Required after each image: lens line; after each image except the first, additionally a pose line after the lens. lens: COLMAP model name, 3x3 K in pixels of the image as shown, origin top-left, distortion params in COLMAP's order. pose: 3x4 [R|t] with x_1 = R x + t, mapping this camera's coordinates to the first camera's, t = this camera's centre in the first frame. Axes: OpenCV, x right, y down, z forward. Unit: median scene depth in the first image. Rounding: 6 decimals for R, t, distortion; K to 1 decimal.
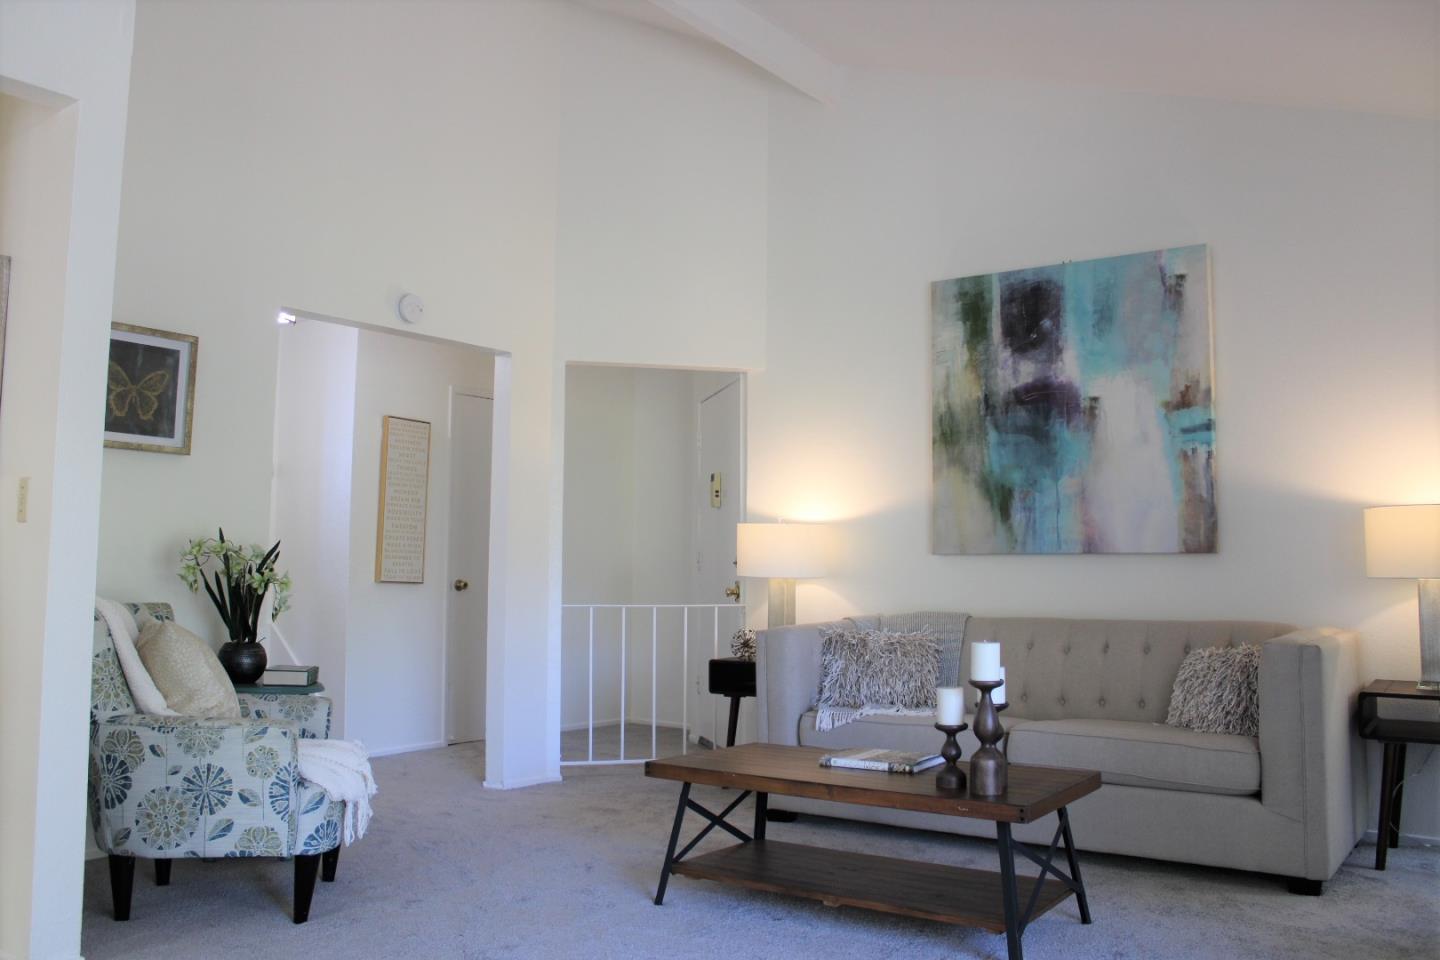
lens RADIAL K [[1197.1, 0, 714.7], [0, 1197.1, 468.4], [0, 0, 1]] dist [-0.133578, 0.069844]
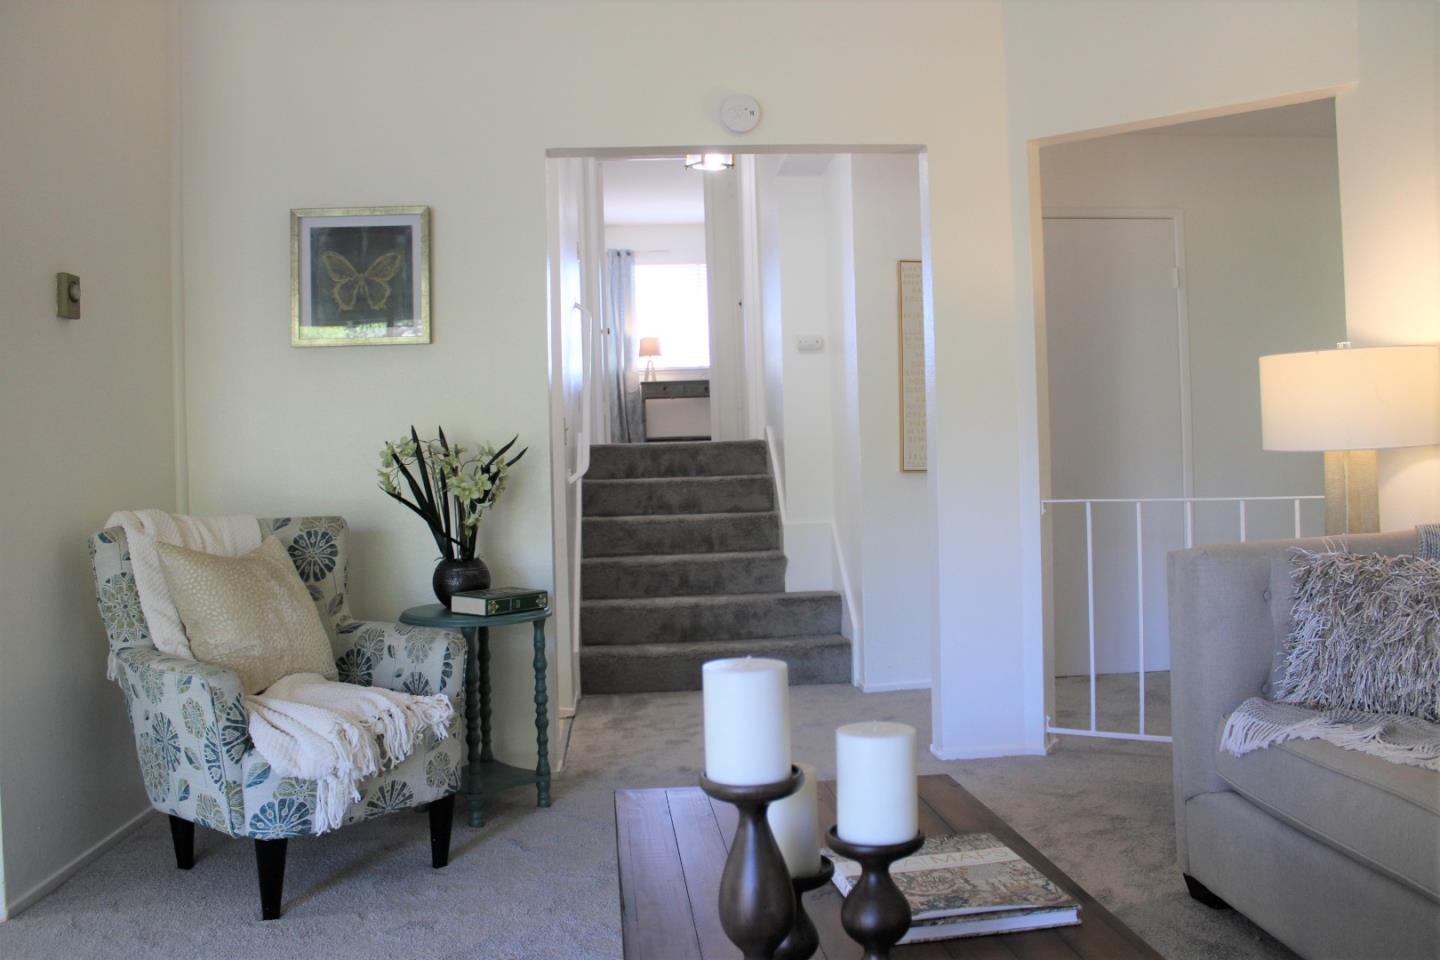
lens RADIAL K [[1197.1, 0, 714.7], [0, 1197.1, 468.4], [0, 0, 1]] dist [-0.133578, 0.069844]
pose [[0.657649, -0.024829, -0.752915, 0.366995], [0.103334, 0.992983, 0.057513, 0.054450], [0.746204, -0.115625, 0.655599, 0.595018]]
